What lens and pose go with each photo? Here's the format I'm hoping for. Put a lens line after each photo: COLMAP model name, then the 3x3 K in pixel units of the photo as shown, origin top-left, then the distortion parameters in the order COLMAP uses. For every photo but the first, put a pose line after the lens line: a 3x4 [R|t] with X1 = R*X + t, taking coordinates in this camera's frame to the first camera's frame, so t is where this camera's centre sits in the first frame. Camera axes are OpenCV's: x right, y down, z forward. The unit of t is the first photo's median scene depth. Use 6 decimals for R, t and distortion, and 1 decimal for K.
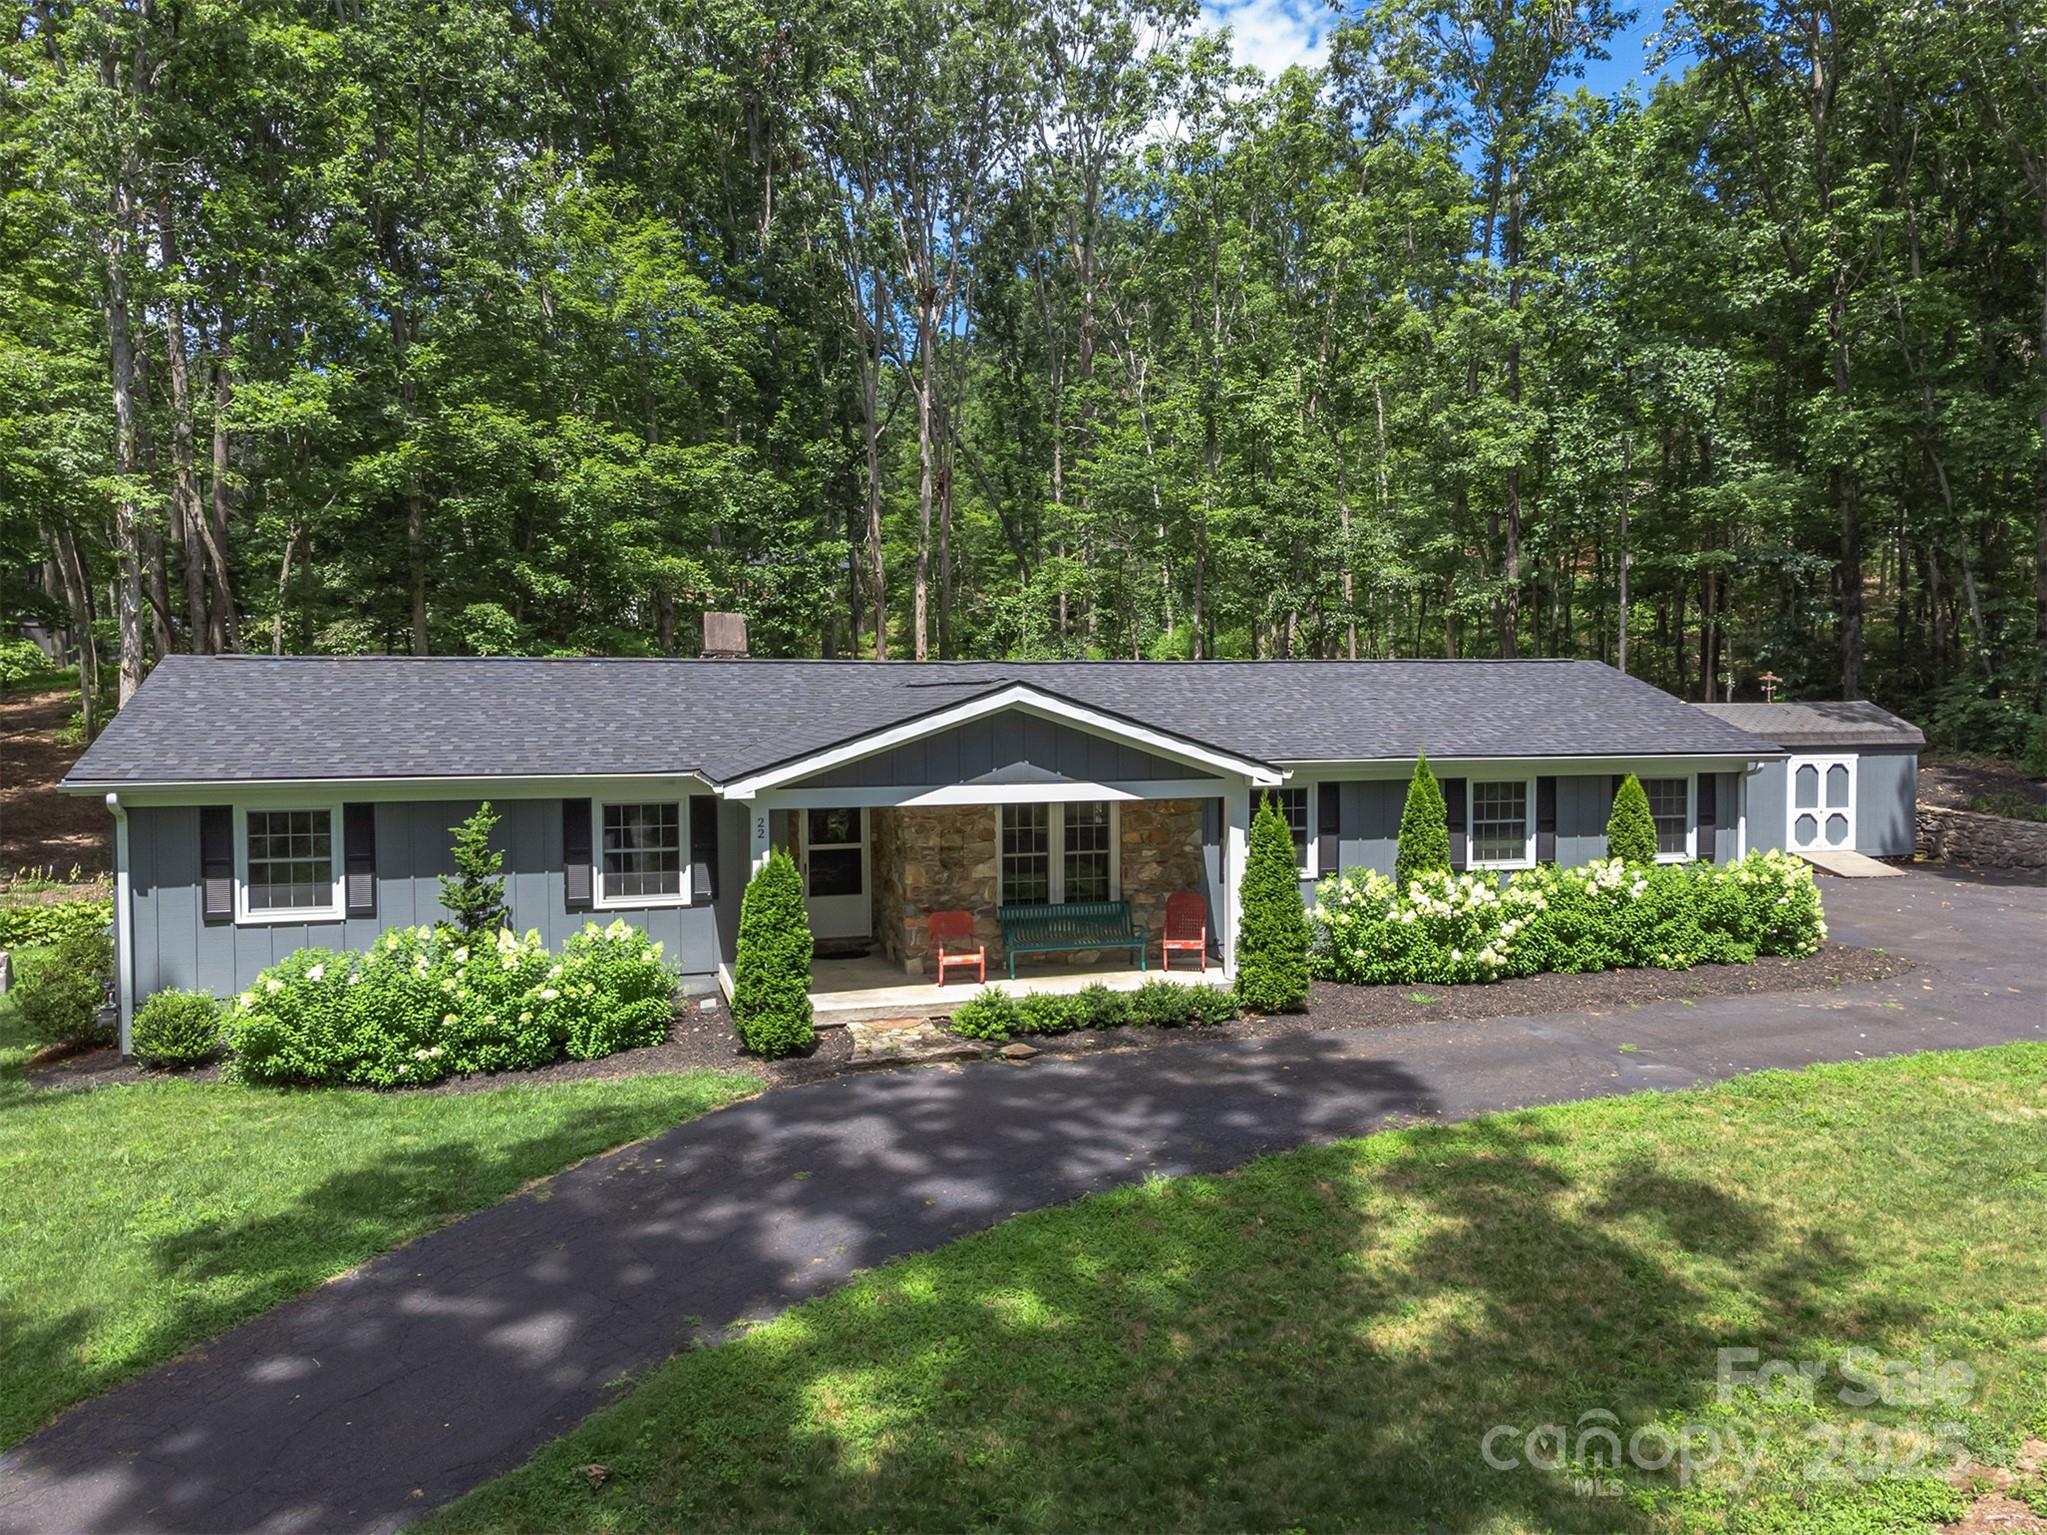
lens RADIAL K [[1537.7, 0, 1023.5], [0, 1537.7, 767.5], [0, 0, 1]] dist [0.062606, -0.075450]
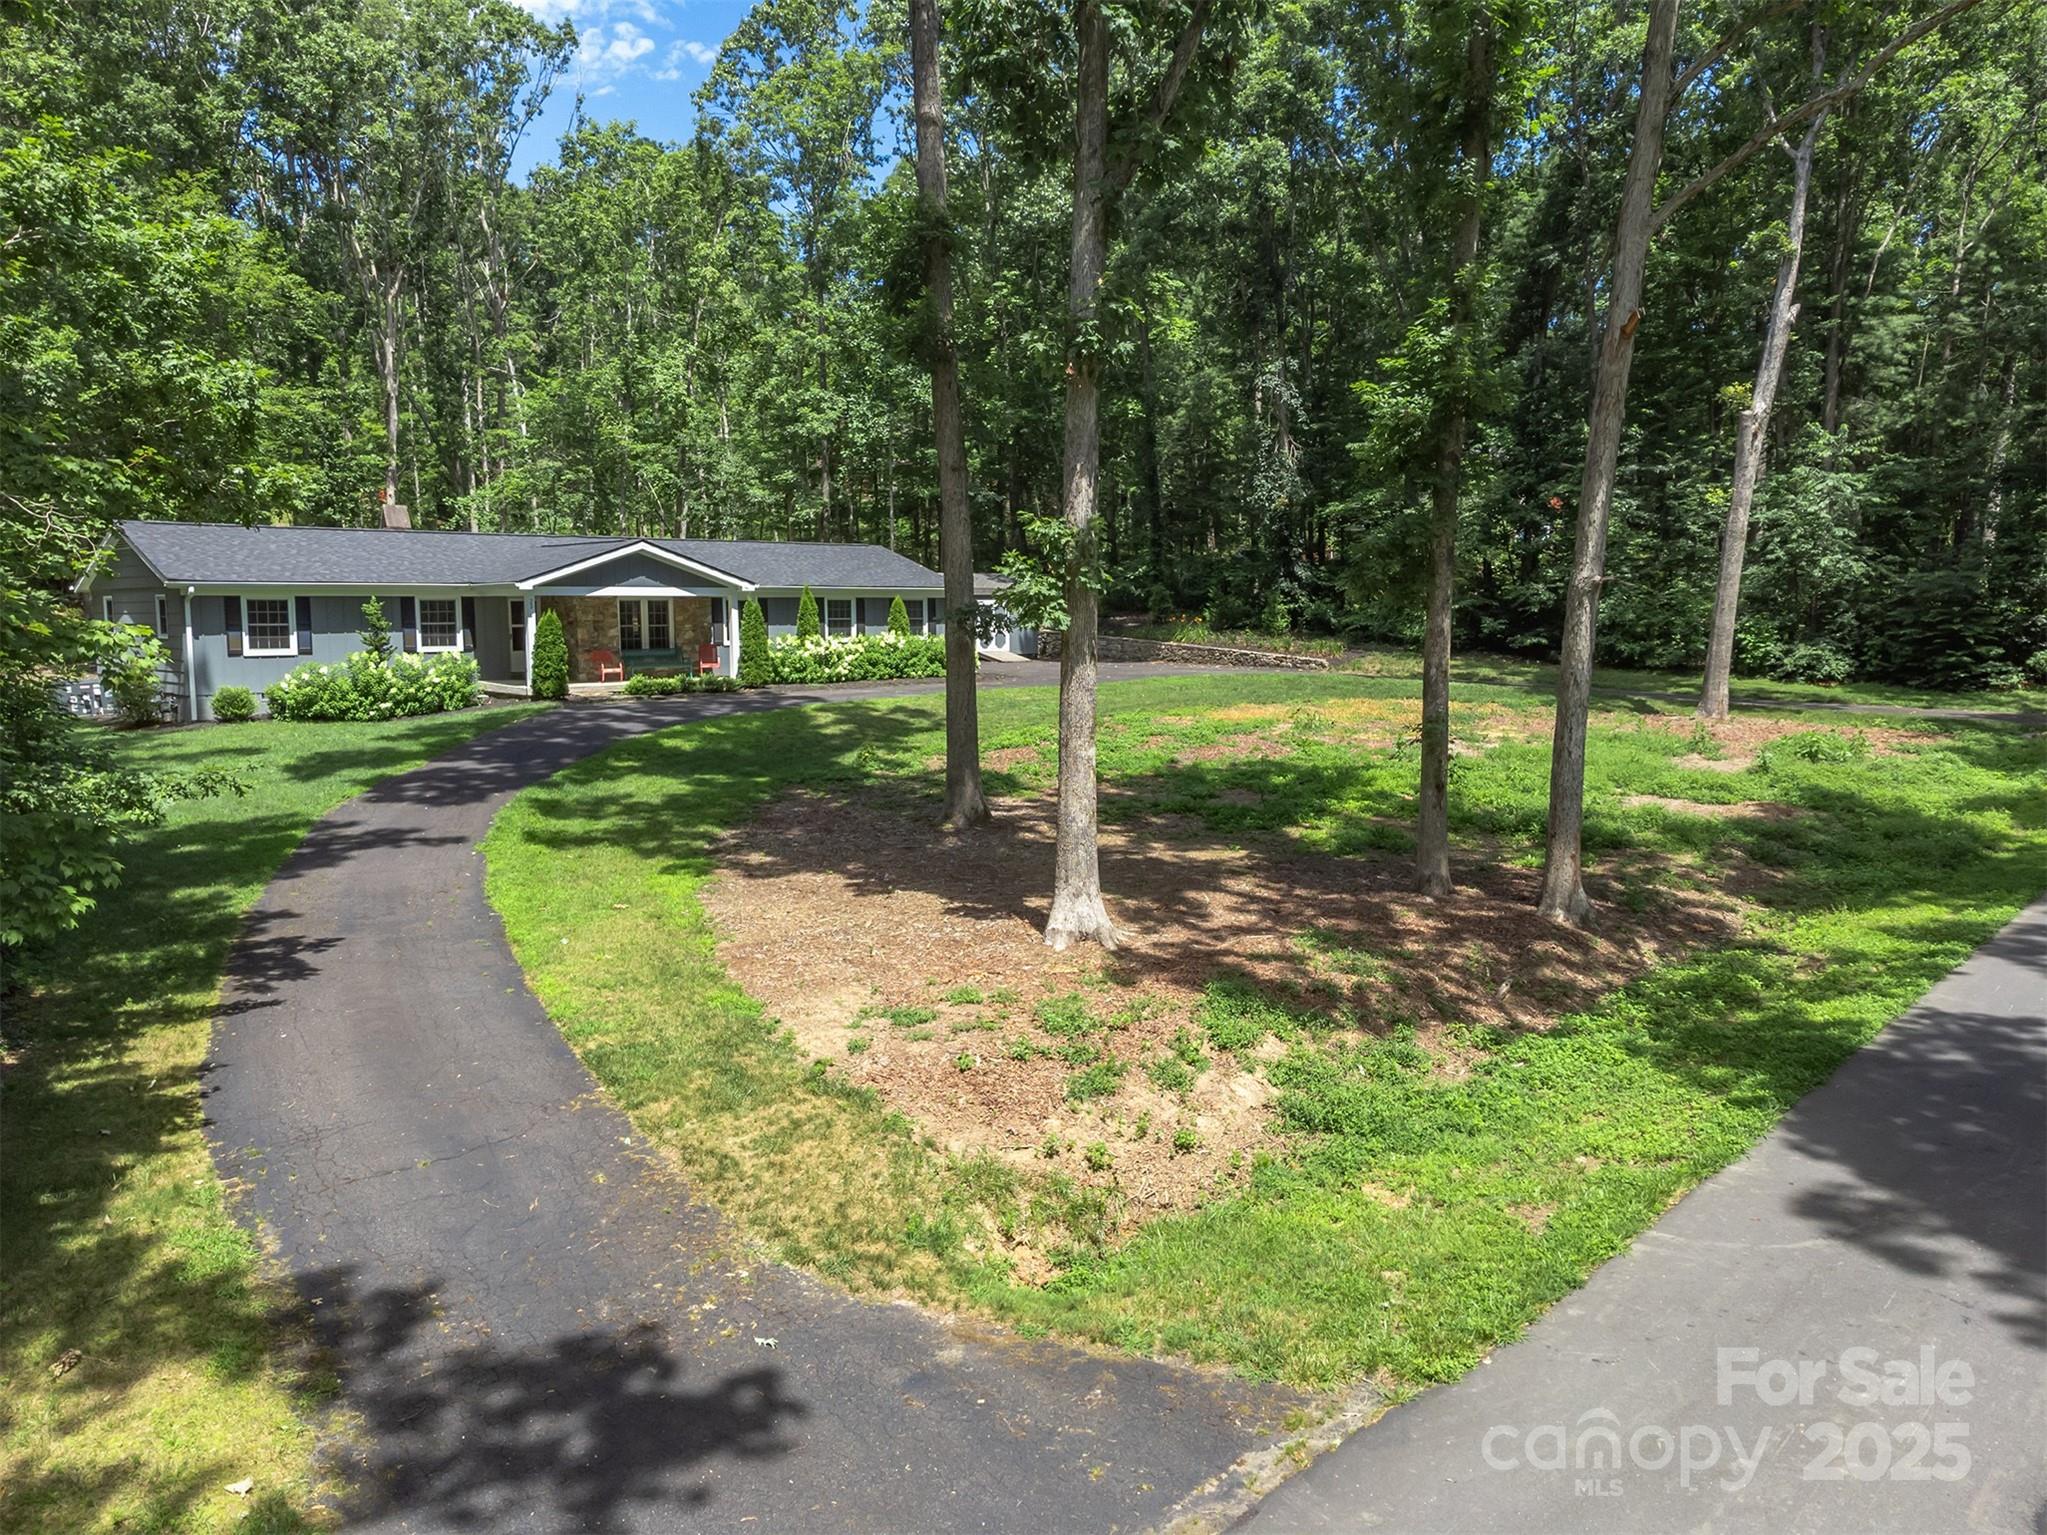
lens RADIAL K [[1537.7, 0, 1023.5], [0, 1537.7, 767.5], [0, 0, 1]] dist [0.062606, -0.075450]
pose [[0.899346, -0.046041, 0.434807, -0.434214], [0.021369, 0.997881, 0.061464, 0.128596], [-0.436715, -0.045986, 0.898424, -1.118922]]
